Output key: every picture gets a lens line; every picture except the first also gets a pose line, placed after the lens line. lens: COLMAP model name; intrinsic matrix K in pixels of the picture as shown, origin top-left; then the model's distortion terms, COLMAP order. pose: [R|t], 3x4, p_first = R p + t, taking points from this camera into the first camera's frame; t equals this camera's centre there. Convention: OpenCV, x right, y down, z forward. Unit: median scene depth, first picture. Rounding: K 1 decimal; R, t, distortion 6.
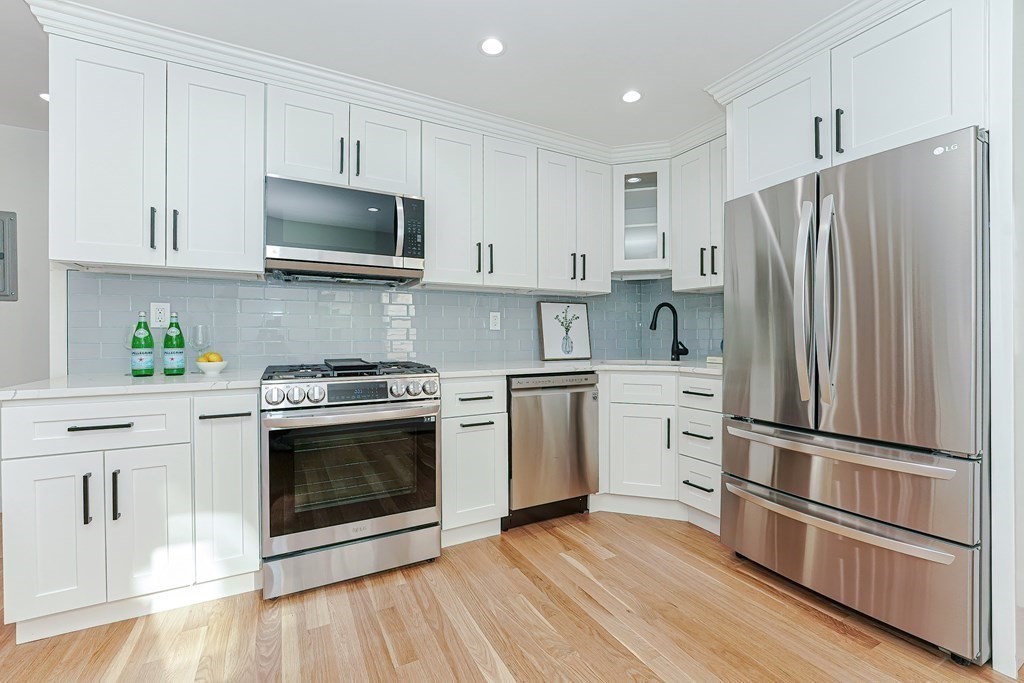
lens RADIAL K [[431.8, 0, 512.0], [0, 431.8, 341.5], [0, 0, 1]] dist [-0.005292, -0.000383]
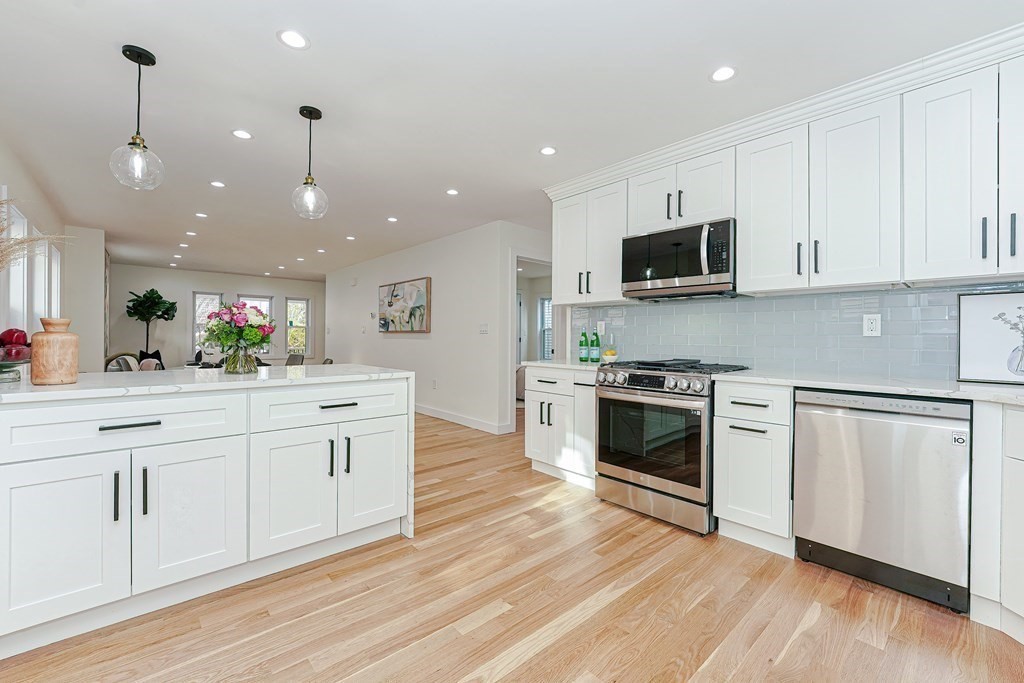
lens RADIAL K [[418.0, 0, 512.0], [0, 418.0, 341.5], [0, 0, 1]] dist [-0.014504, -0.000027]
pose [[0.243210, 0.012470, -0.969893, 0.709279], [-0.020289, 0.999764, 0.007766, -0.011885], [0.969761, 0.017789, 0.243406, 0.207207]]
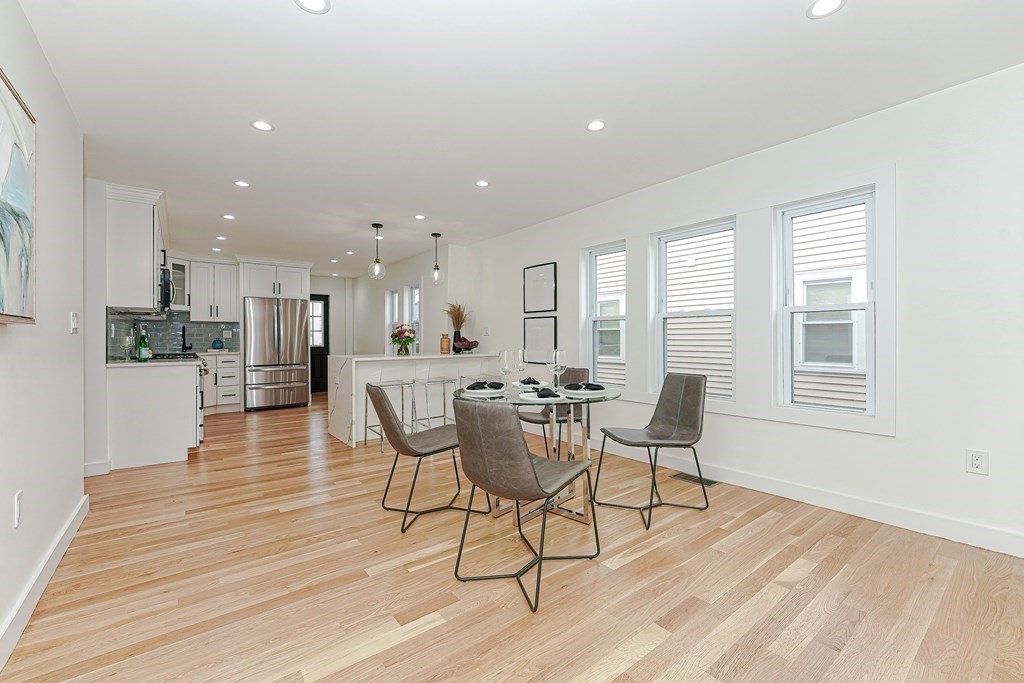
lens RADIAL K [[426.6, 0, 515.6], [0, 426.6, 338.5], [0, 0, 1]] dist [-0.020489, -0.000183]
pose [[-0.181554, -0.000465, 0.983381, -2.648804], [0.016545, 0.999857, 0.003527, -0.005629], [-0.983242, 0.016910, -0.181520, -0.326522]]
